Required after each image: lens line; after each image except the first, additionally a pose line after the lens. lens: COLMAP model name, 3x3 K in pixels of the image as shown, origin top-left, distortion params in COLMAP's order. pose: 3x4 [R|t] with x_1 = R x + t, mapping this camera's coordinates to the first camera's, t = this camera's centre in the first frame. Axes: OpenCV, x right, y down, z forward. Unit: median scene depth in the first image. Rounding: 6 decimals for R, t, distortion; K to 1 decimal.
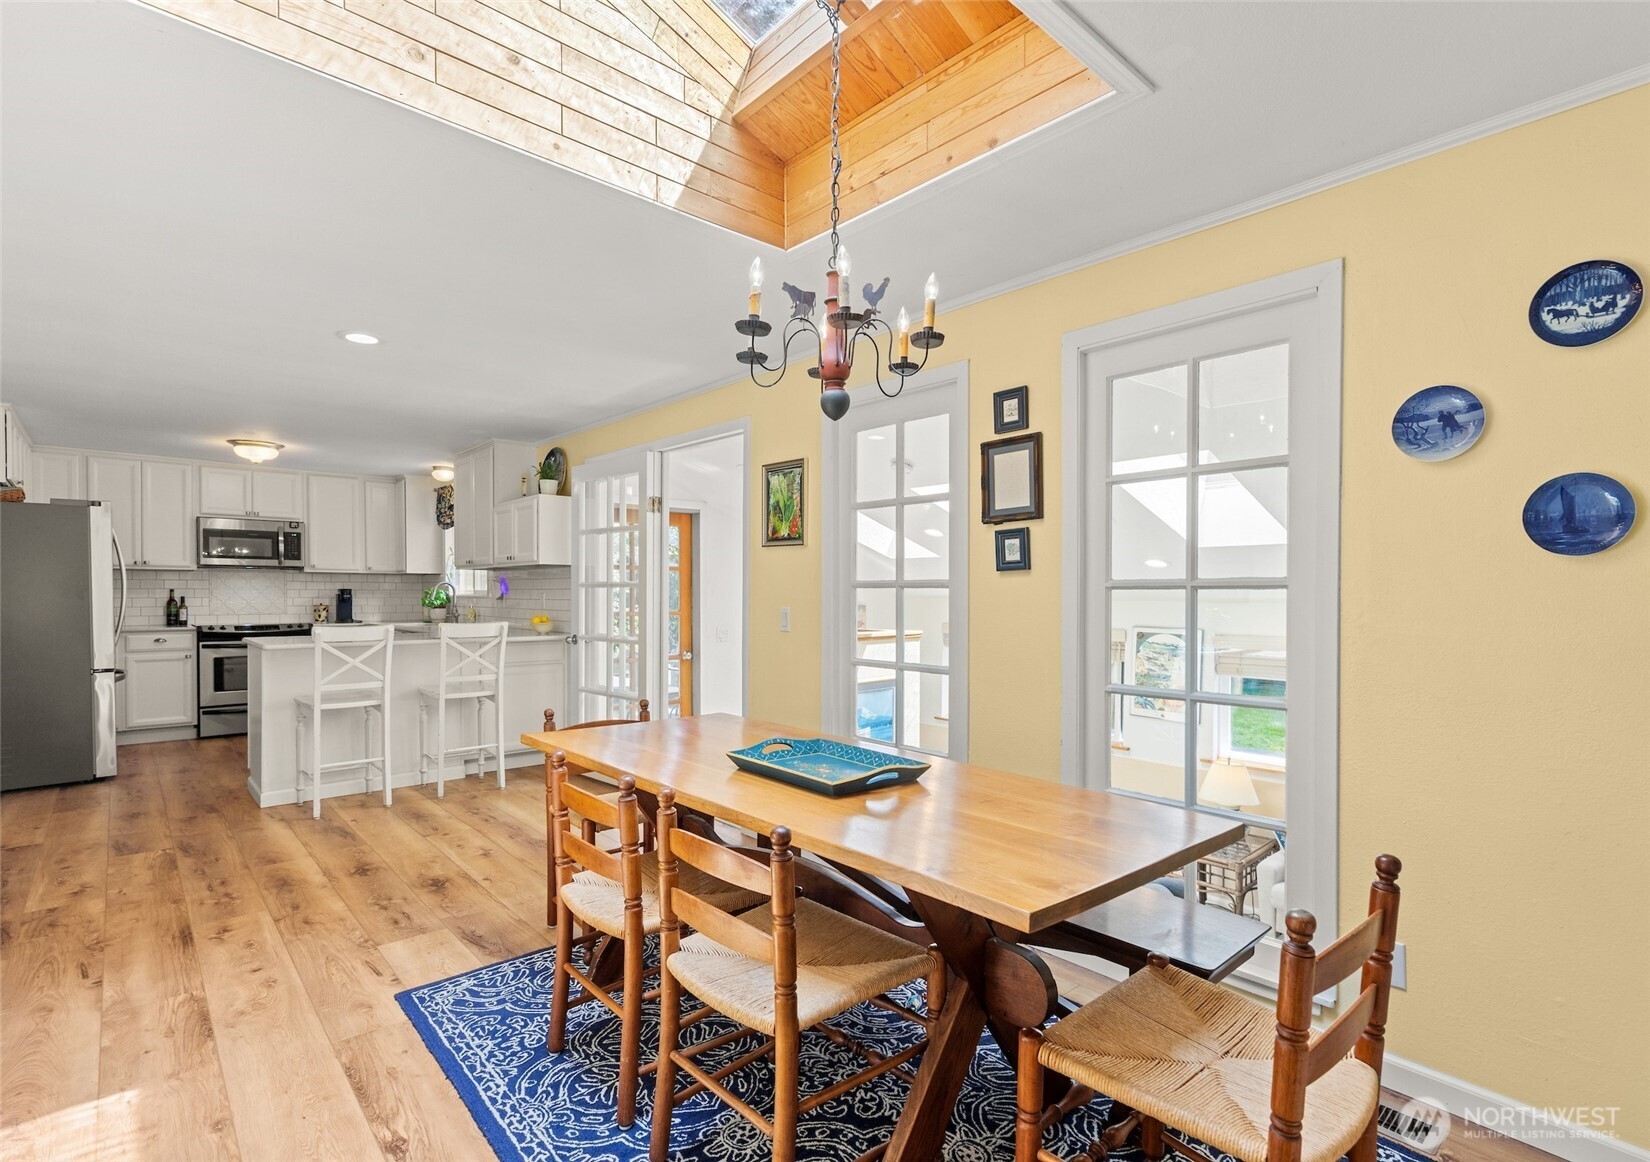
lens RADIAL K [[798.1, 0, 851.0], [0, 798.1, 606.0], [0, 0, 1]] dist [-0.000765, -0.000165]
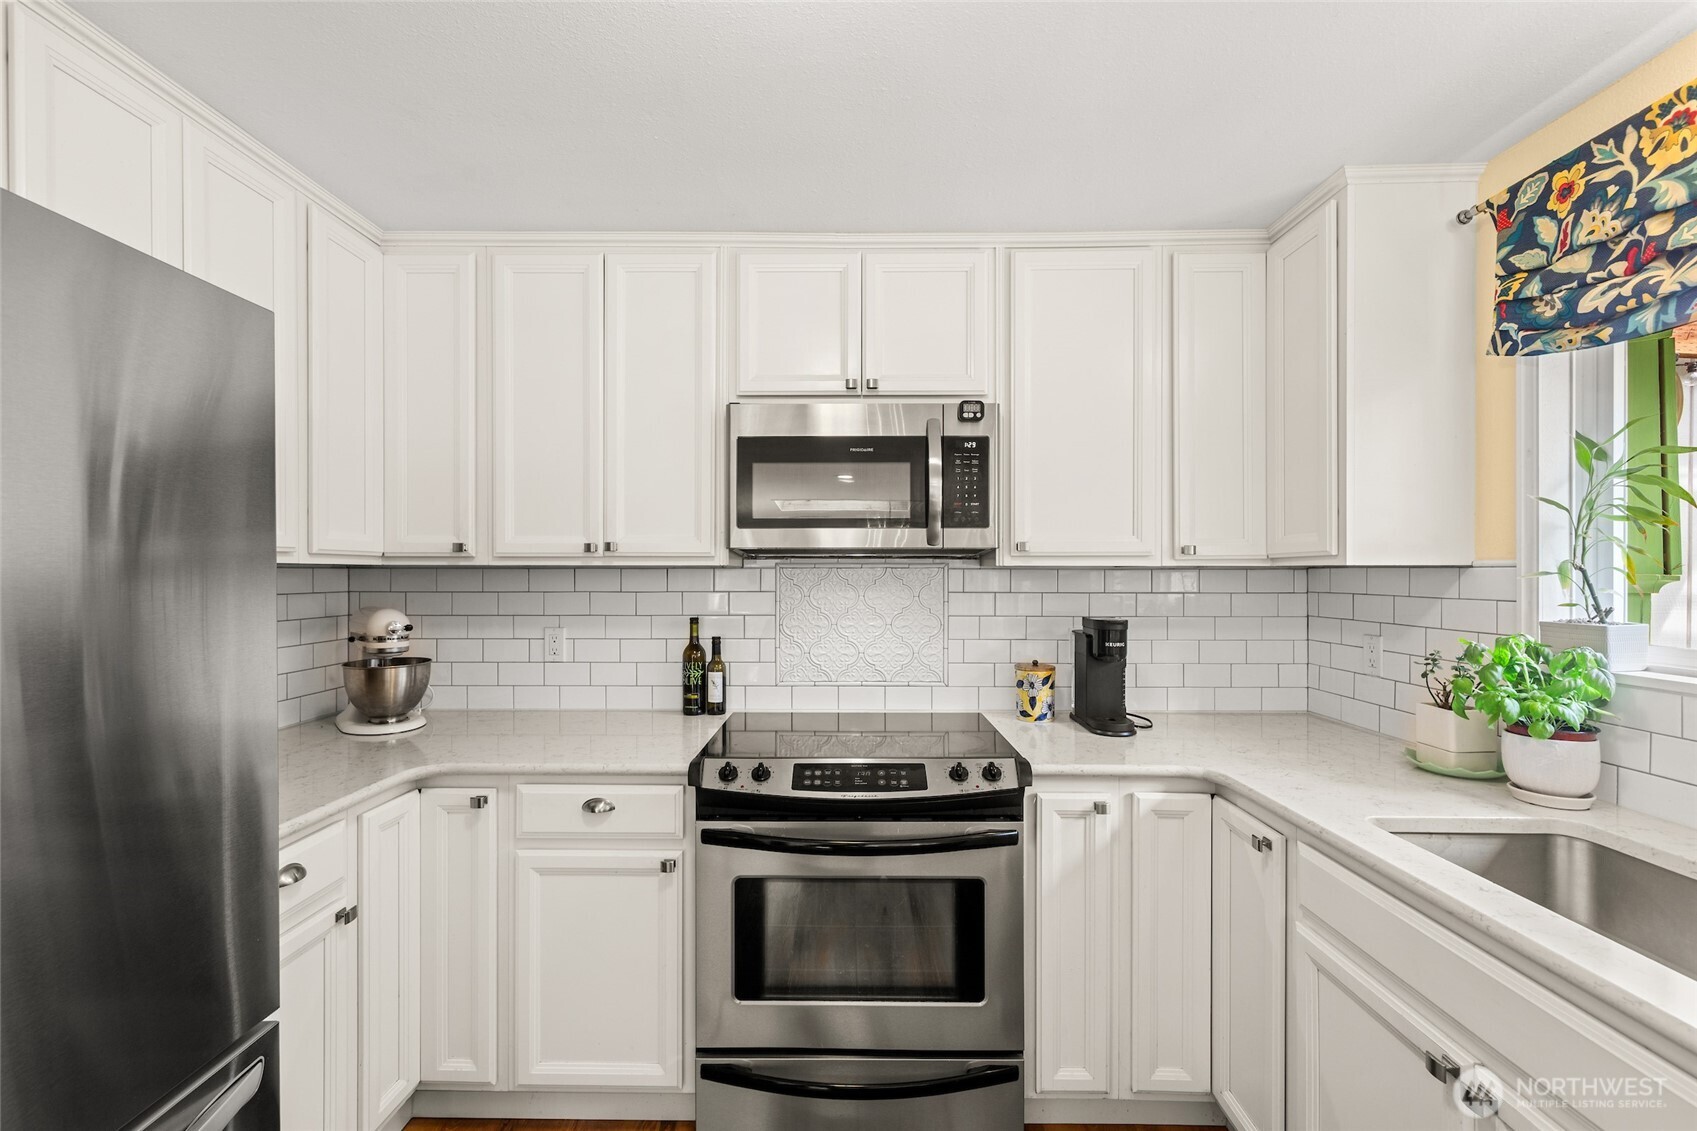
lens RADIAL K [[696.7, 0, 843.4], [0, 696.7, 572.6], [0, 0, 1]] dist [0.002907, 0.000176]
pose [[0.723315, -0.002691, -0.690513, -0.574041], [-0.008212, 0.999888, -0.012499, -0.038413], [0.690469, 0.014712, 0.723212, 0.808865]]
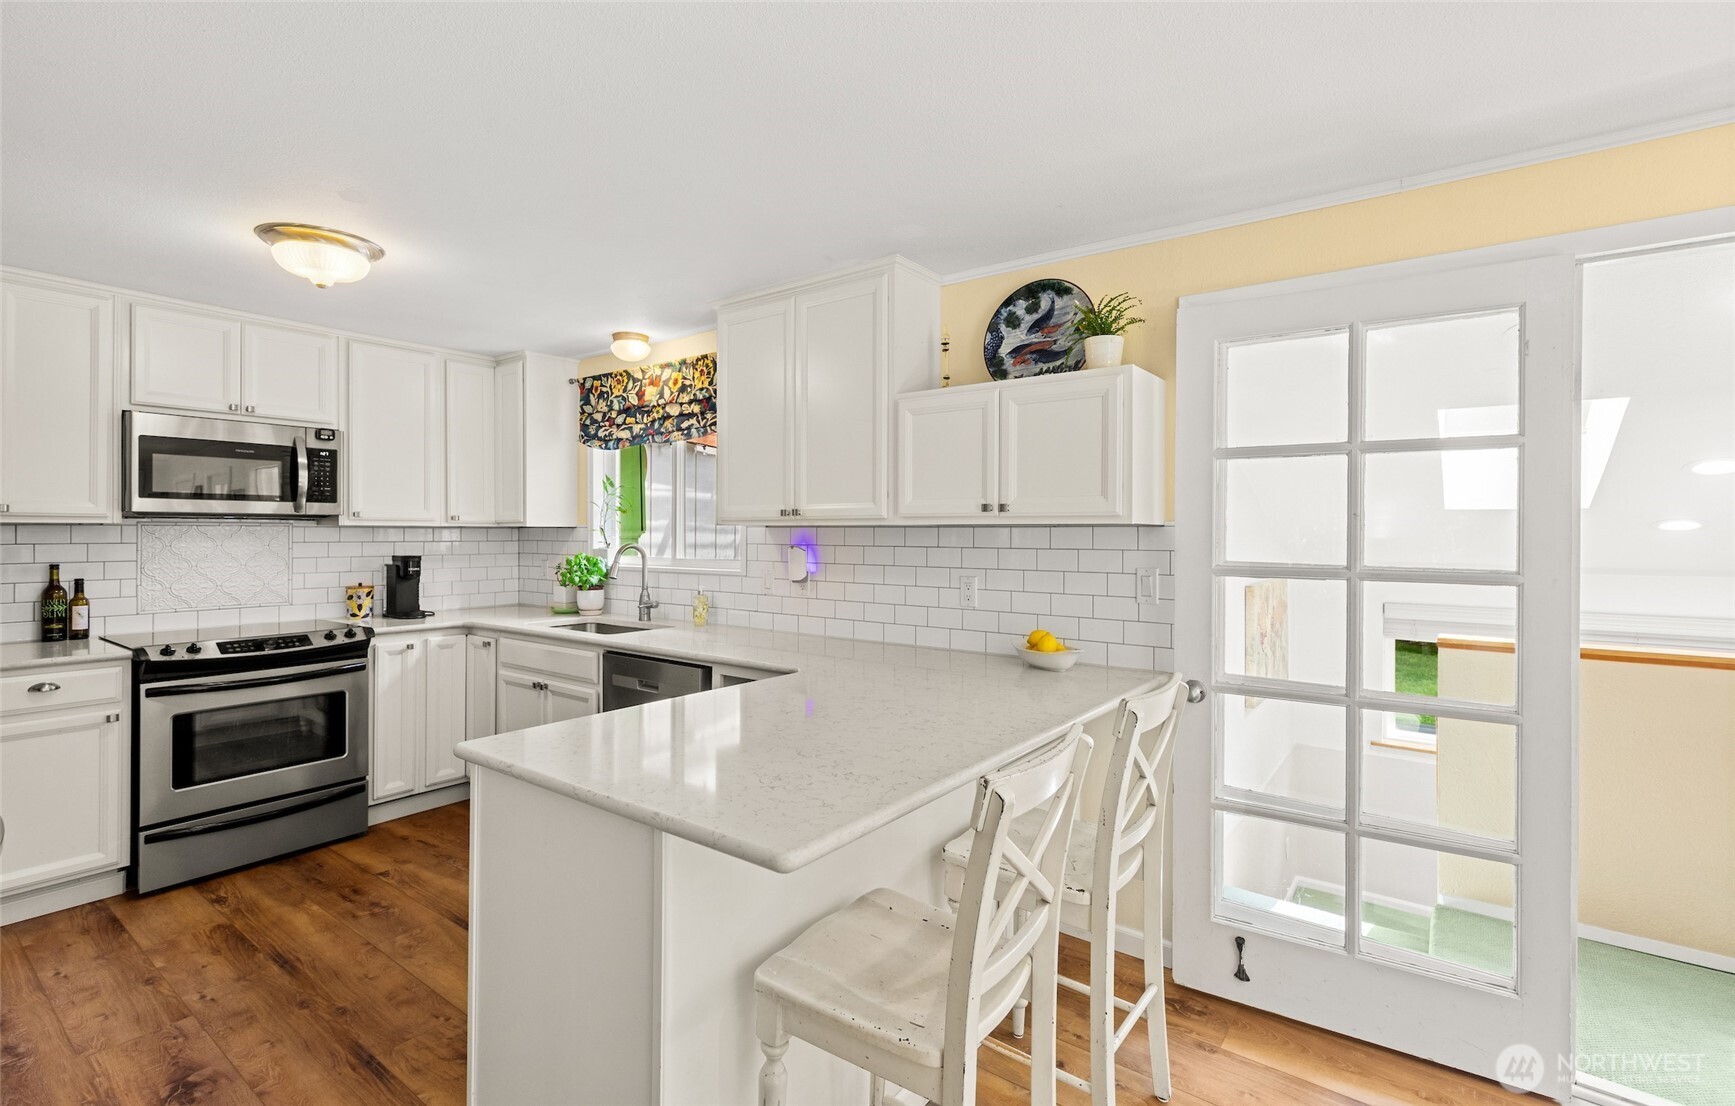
lens RADIAL K [[783.1, 0, 870.6], [0, 783.1, 534.3], [0, 0, 1]] dist [0.002753, 0.000365]
pose [[0.982877, -0.001772, 0.184253, -0.464809], [0.004093, 0.999917, -0.012219, -0.030847], [-0.184216, 0.012764, 0.982803, 0.458268]]
